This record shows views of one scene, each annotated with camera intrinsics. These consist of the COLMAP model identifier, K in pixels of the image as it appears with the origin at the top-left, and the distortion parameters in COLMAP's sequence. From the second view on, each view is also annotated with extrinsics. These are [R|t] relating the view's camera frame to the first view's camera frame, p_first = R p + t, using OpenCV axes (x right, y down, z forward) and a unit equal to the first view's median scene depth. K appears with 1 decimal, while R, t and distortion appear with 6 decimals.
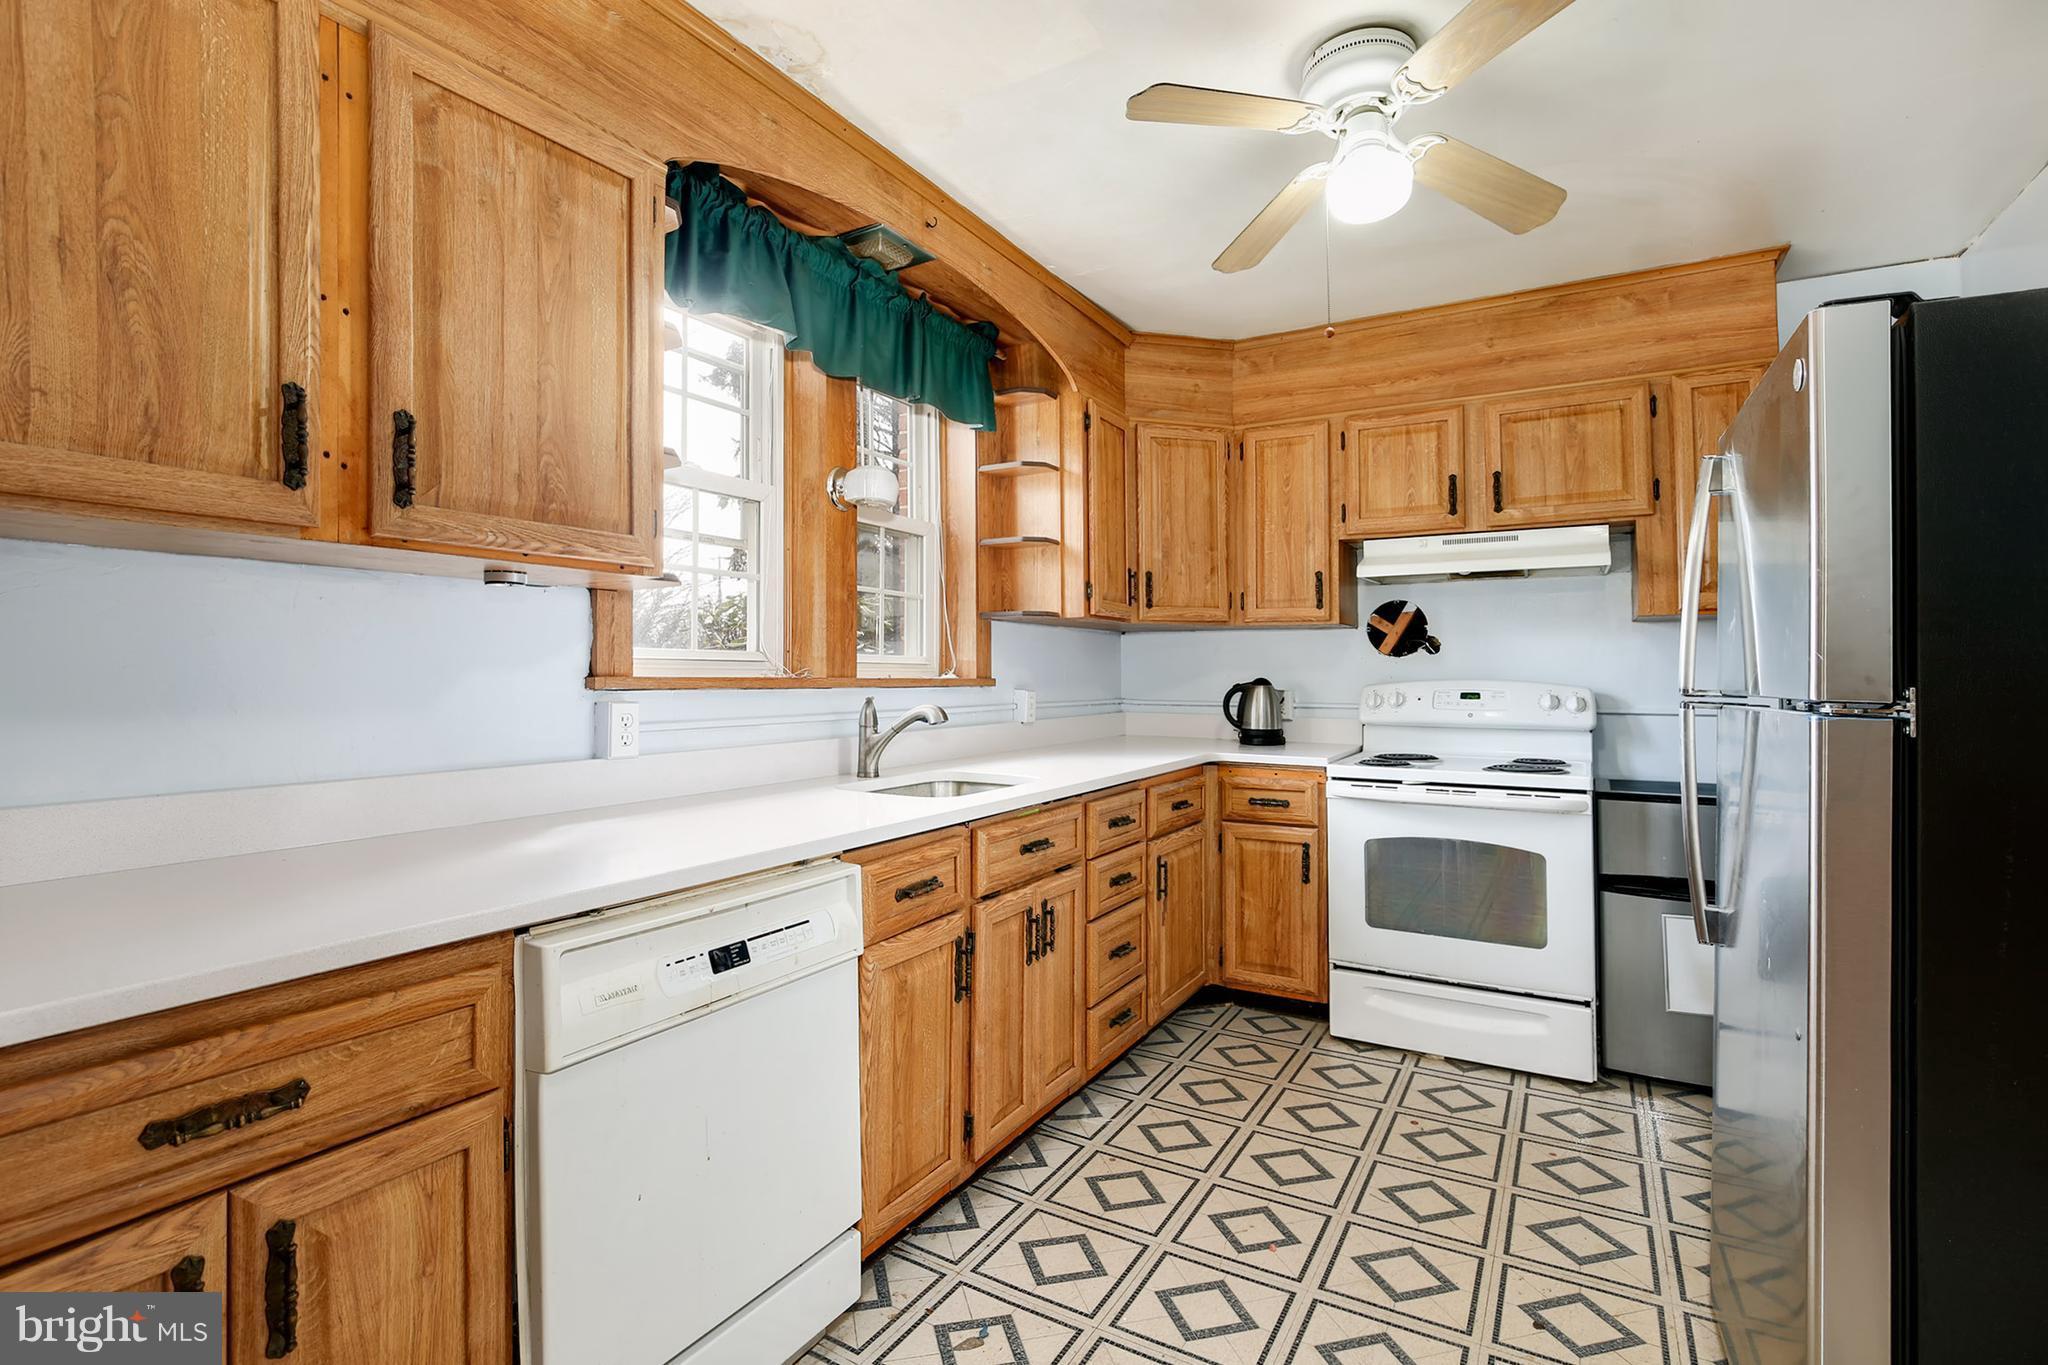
lens RADIAL K [[980.6, 0, 1023.4], [0, 980.6, 638.9], [0, 0, 1]] dist [-0.002989, 0.000086]
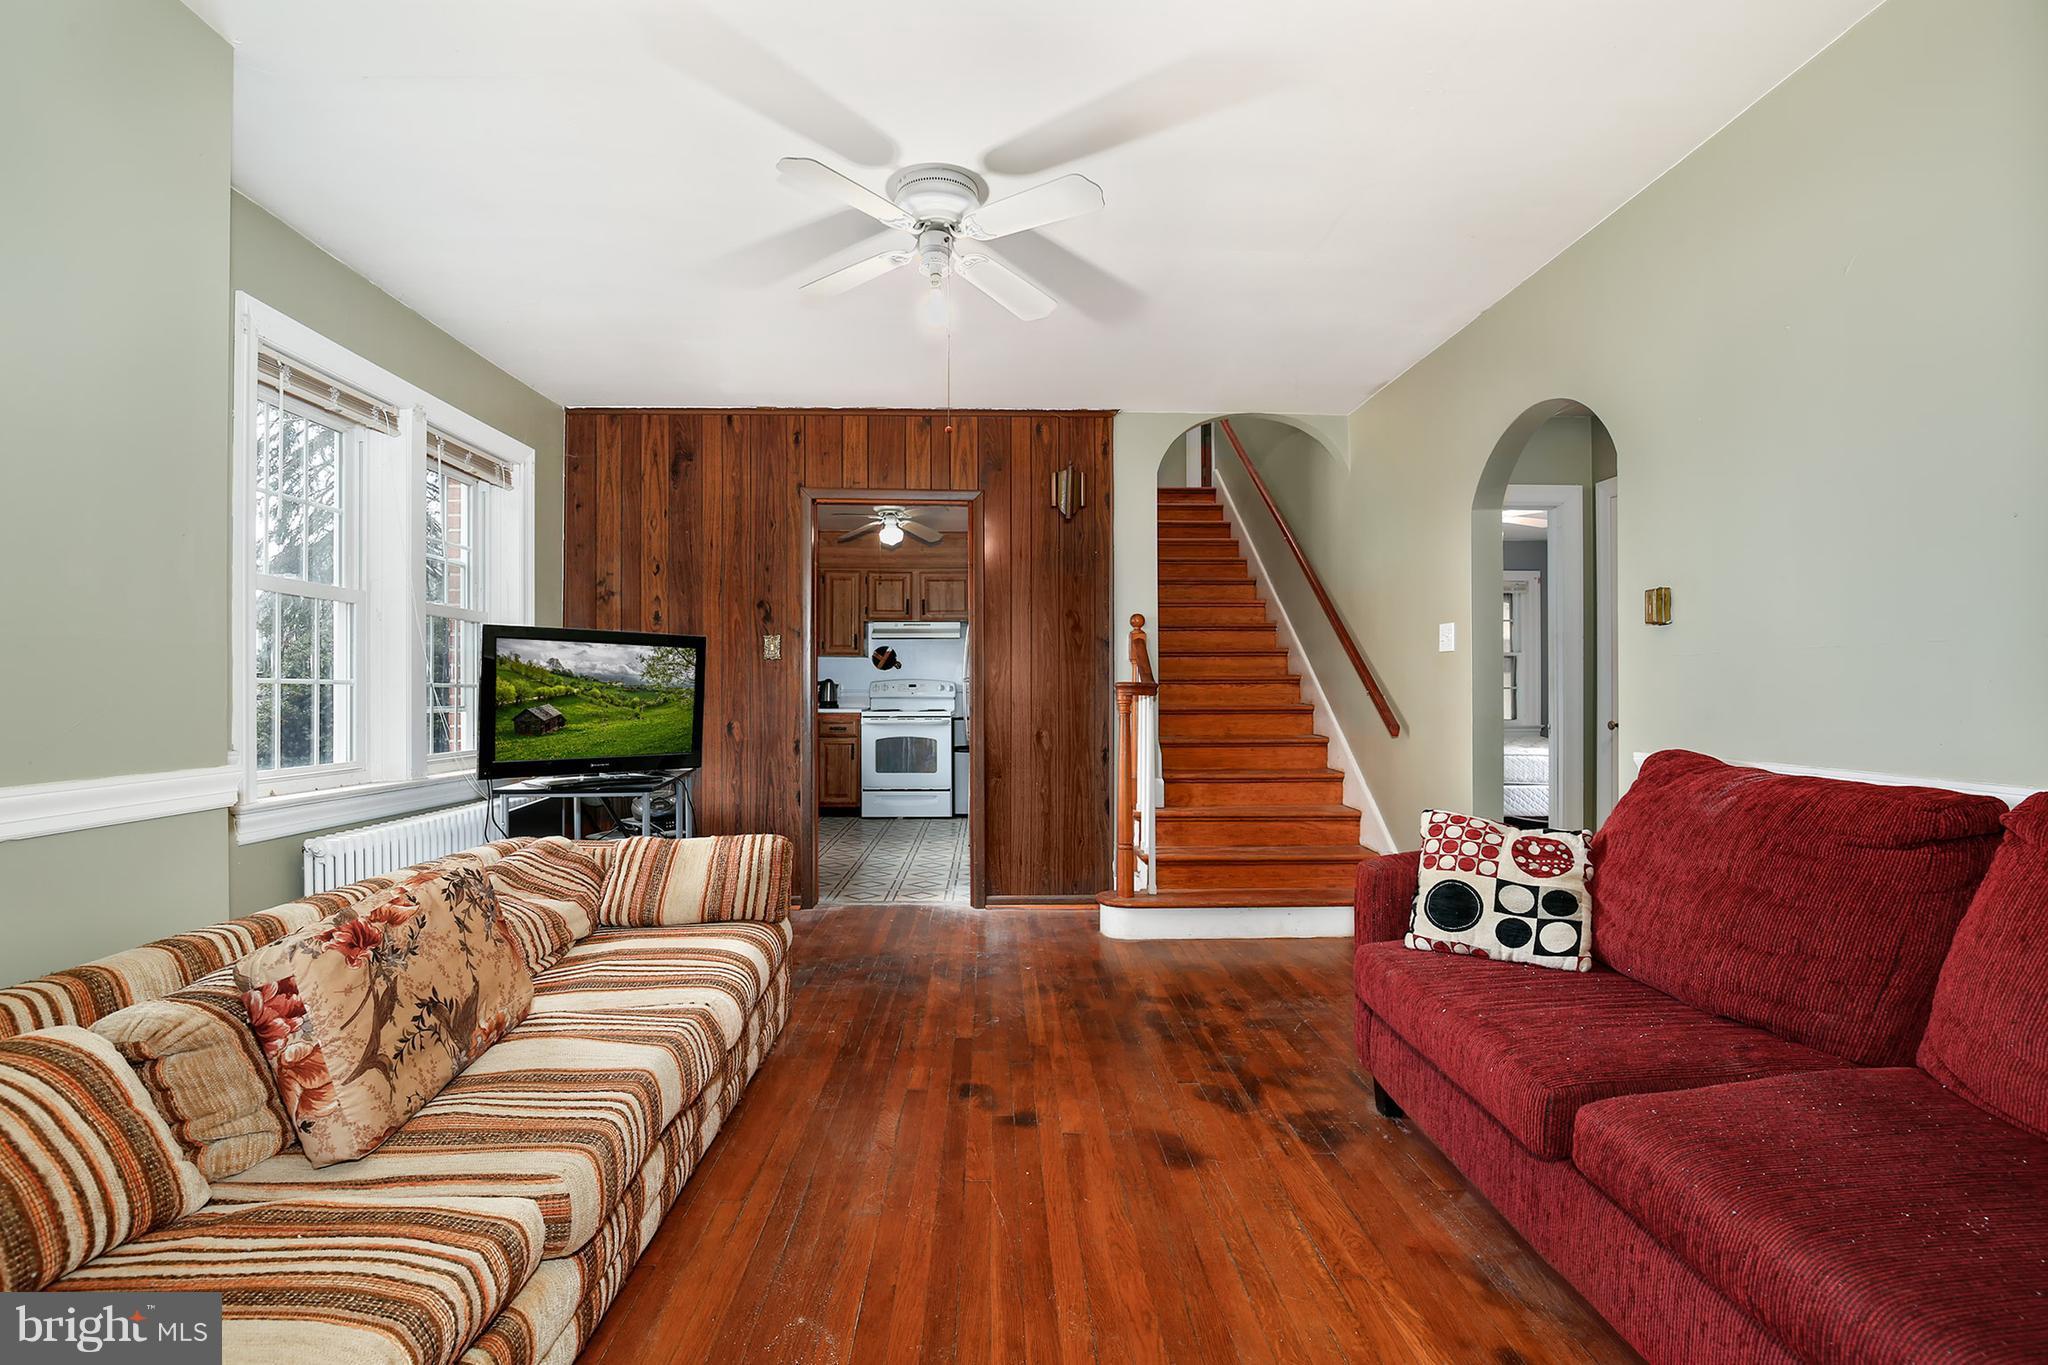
lens RADIAL K [[937.6, 0, 1014.8], [0, 937.6, 689.8], [0, 0, 1]] dist [-0.030366, 0.000447]
pose [[0.849594, -0.000868, 0.527437, -0.620740], [-0.015385, 0.999532, 0.026426, 0.001387], [-0.527213, -0.030566, 0.849183, -1.245163]]
